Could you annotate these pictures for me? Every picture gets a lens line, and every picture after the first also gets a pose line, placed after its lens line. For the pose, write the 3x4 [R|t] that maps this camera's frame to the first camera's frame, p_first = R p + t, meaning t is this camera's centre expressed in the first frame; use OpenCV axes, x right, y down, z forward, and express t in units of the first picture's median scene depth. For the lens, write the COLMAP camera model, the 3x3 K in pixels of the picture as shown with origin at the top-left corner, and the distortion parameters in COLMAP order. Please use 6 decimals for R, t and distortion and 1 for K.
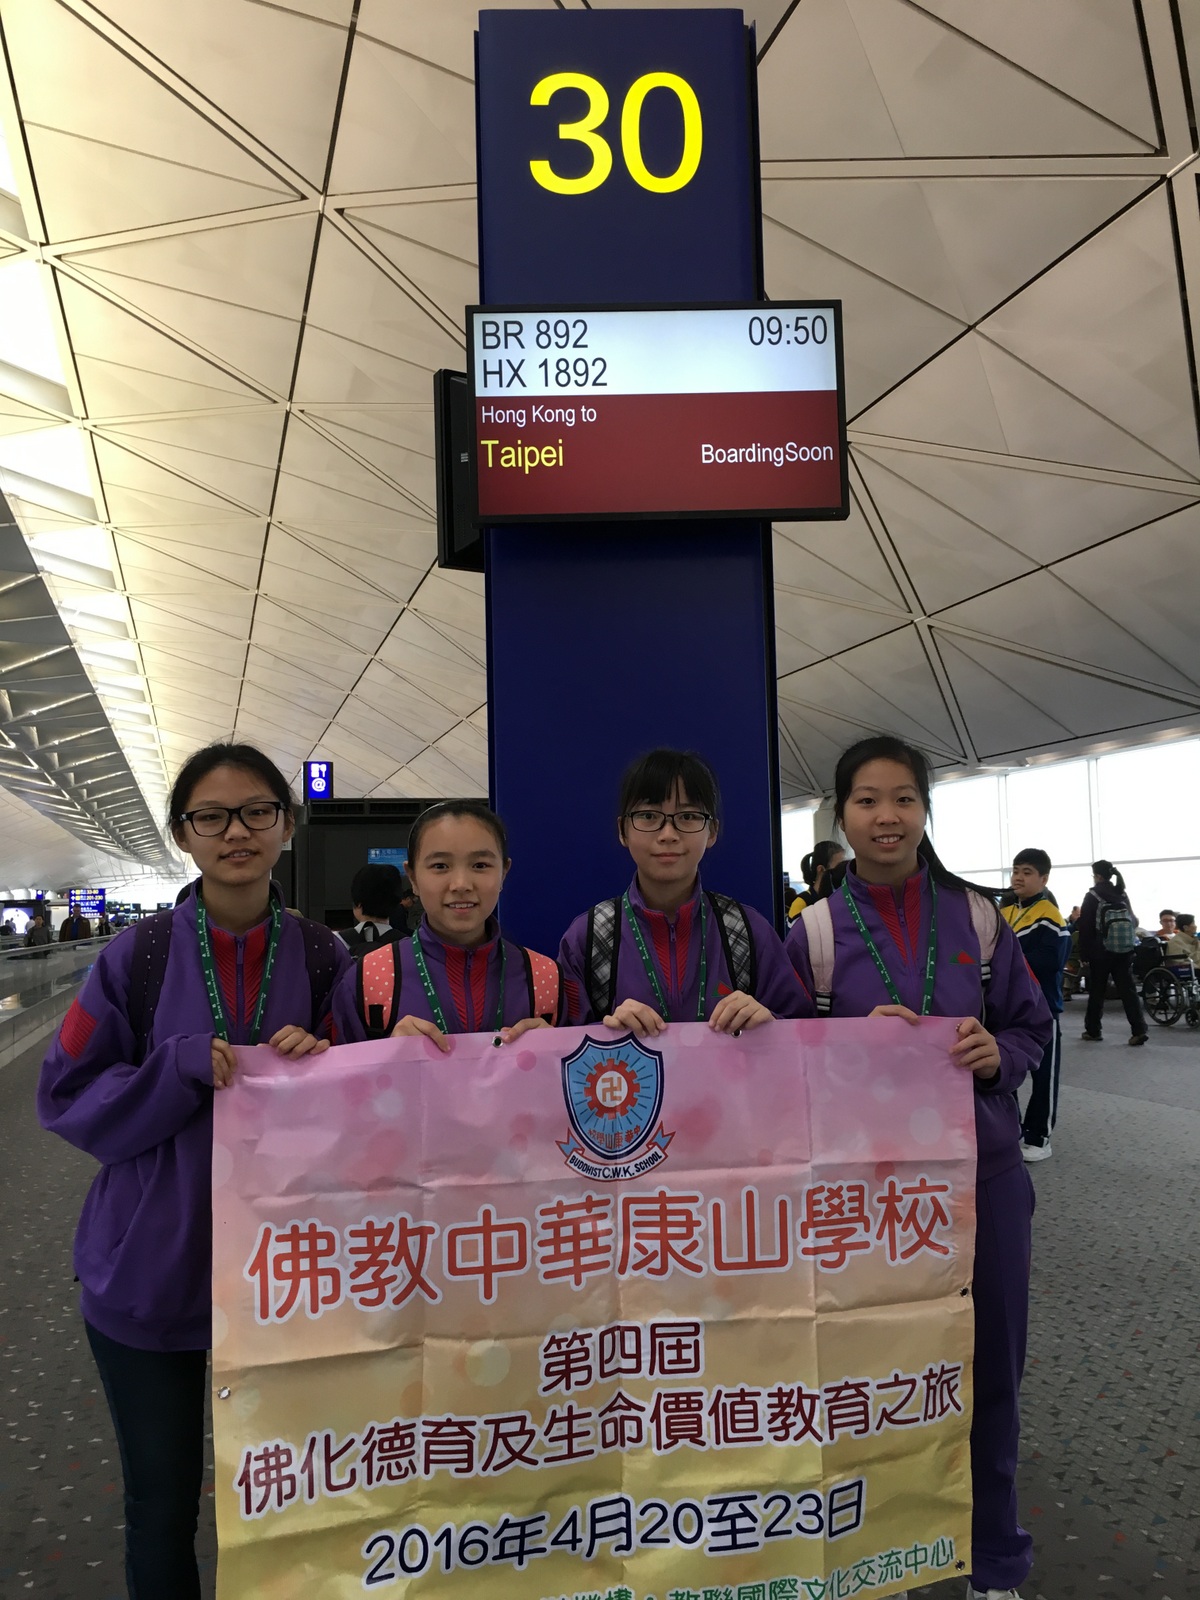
lens RADIAL K [[1332.9, 0, 600.0], [0, 1332.9, 800.0], [0, 0, 1]] dist [0.082345, -0.124720]
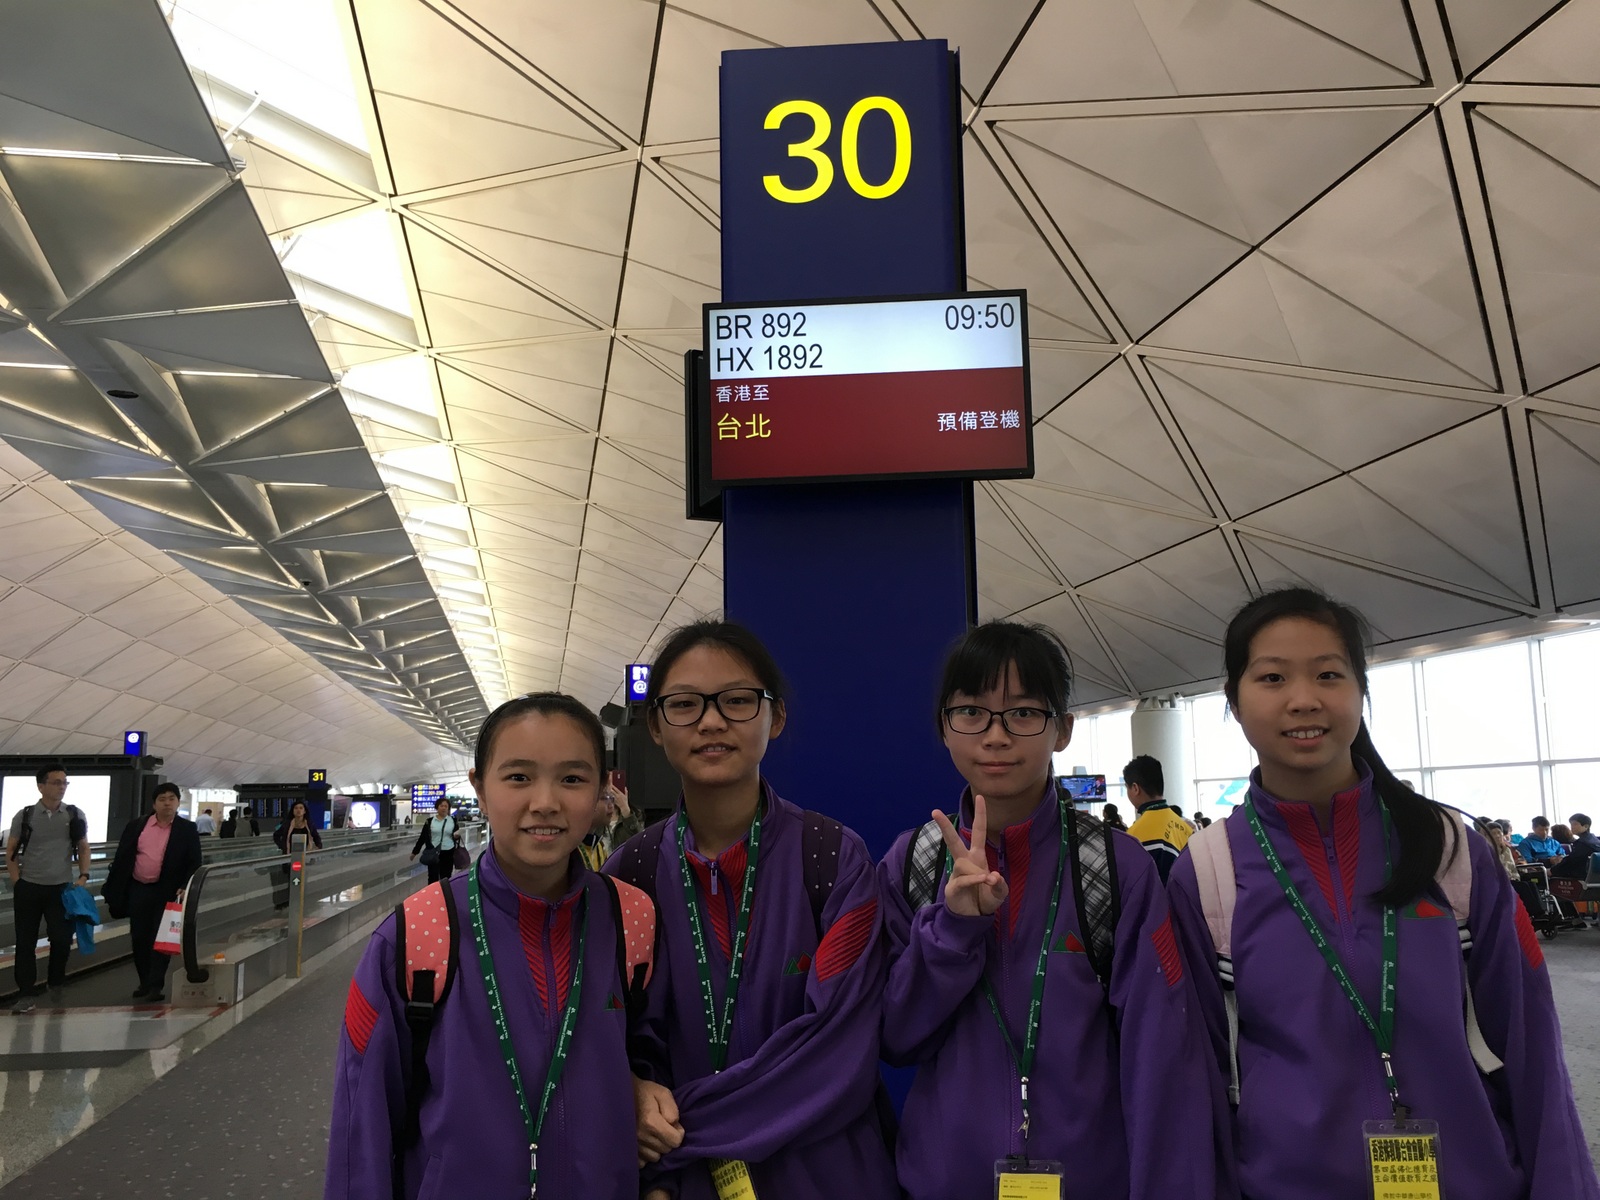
lens RADIAL K [[1332.9, 0, 796.8], [0, 1332.9, 606.4], [0, 0, 1]] dist [0.082345, -0.124720]
pose [[0.995039, -0.005904, -0.099307, 0.087630], [-0.000839, 0.997704, -0.067723, -0.021913], [0.099479, 0.067470, 0.992750, -0.123158]]
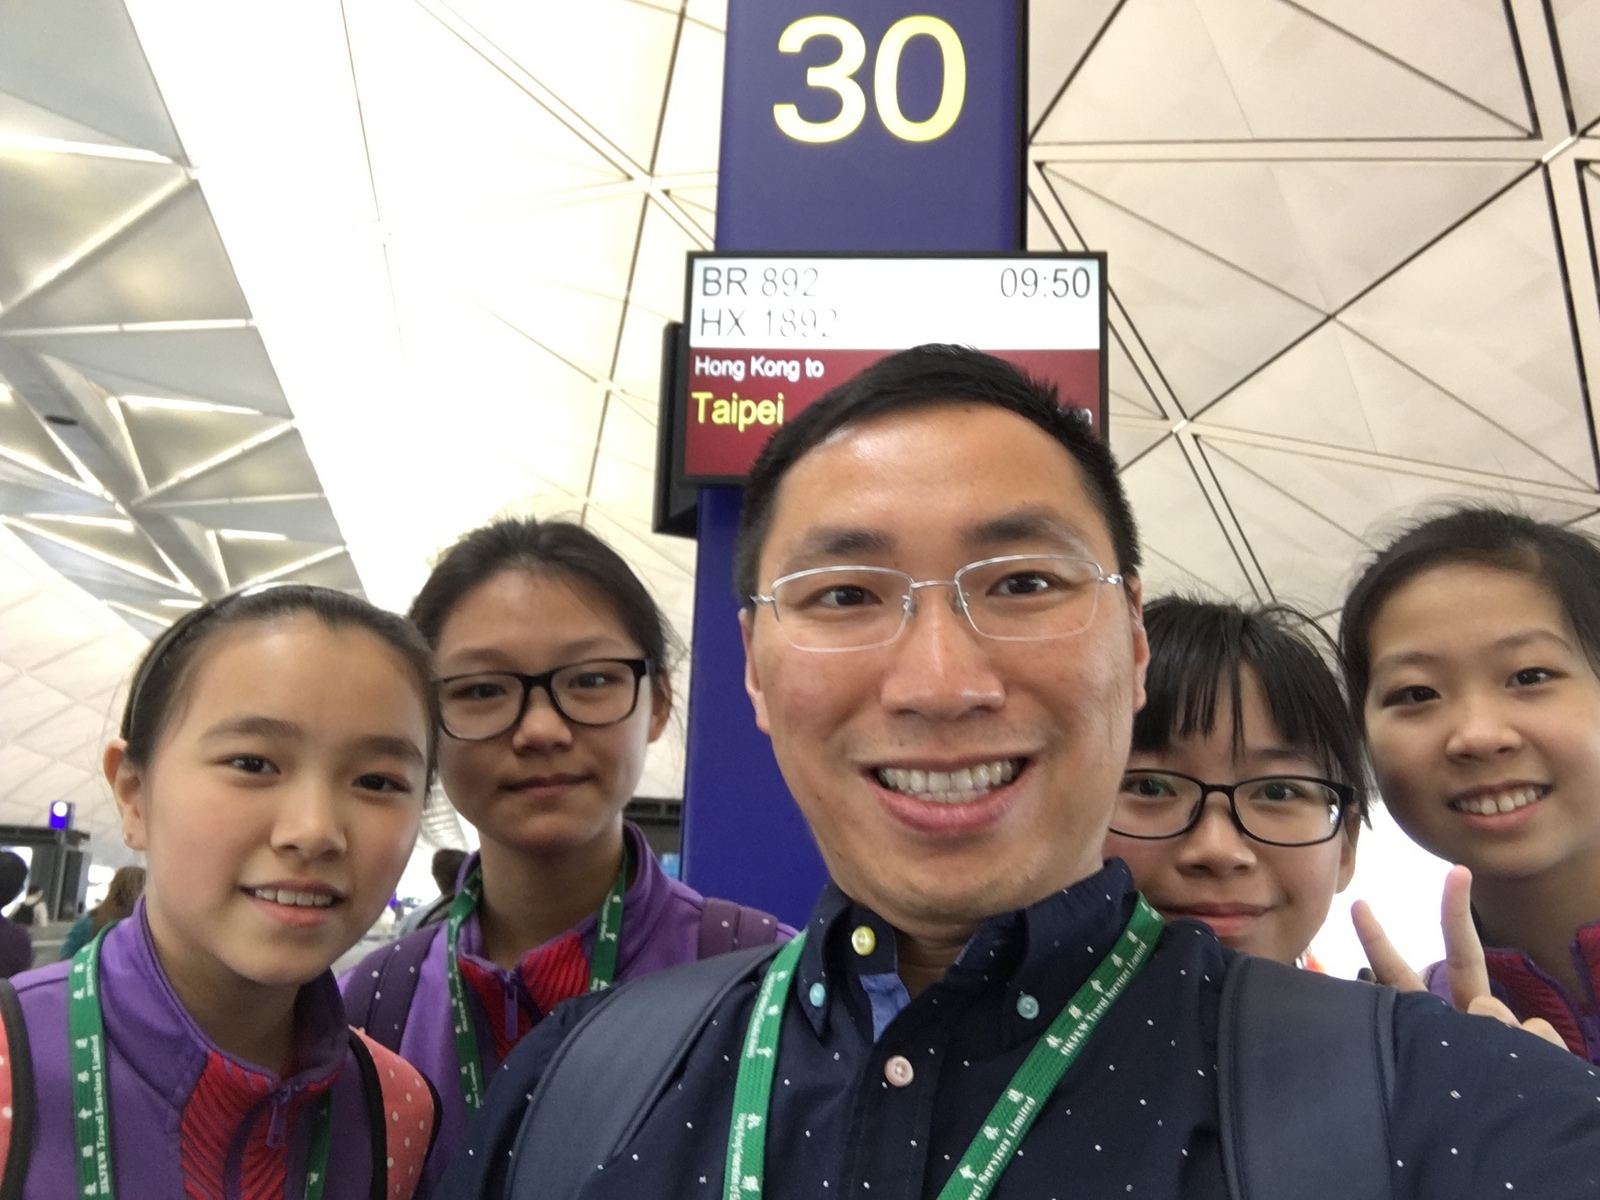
lens RADIAL K [[1443.7, 0, 792.0], [0, 1443.7, 603.5], [0, 0, 1]] dist [0.034532, -0.079725]
pose [[0.993562, 0.041535, -0.105402, 0.075920], [-0.056210, 0.988510, -0.140317, 0.001518], [0.098363, 0.145339, 0.984480, 0.071056]]
